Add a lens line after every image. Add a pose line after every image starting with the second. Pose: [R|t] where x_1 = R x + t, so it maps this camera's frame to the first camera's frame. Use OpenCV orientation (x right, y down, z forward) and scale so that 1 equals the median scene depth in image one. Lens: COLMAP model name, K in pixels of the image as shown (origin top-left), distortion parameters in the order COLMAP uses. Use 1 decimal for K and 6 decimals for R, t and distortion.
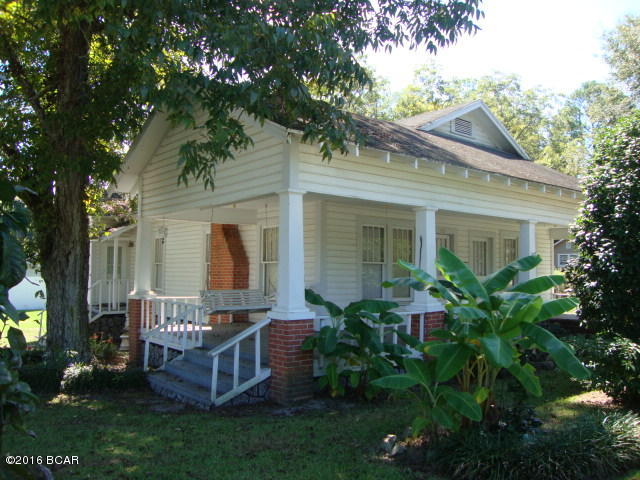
lens RADIAL K [[559.6, 0, 320.0], [0, 559.6, 240.0], [0, 0, 1]] dist [-0.185440, 0.181638]
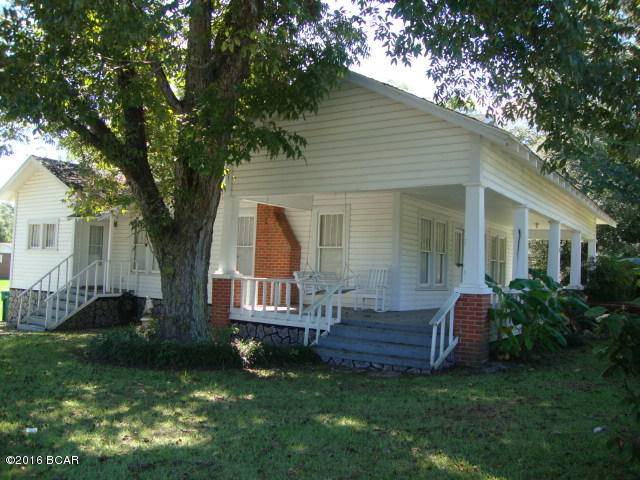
lens RADIAL K [[559.6, 0, 320.0], [0, 559.6, 240.0], [0, 0, 1]] dist [-0.185440, 0.181638]
pose [[0.960889, 0.042073, 0.273721, -0.442182], [-0.045026, 0.998976, 0.004513, 0.025152], [-0.273250, -0.016661, 0.961799, -0.012504]]
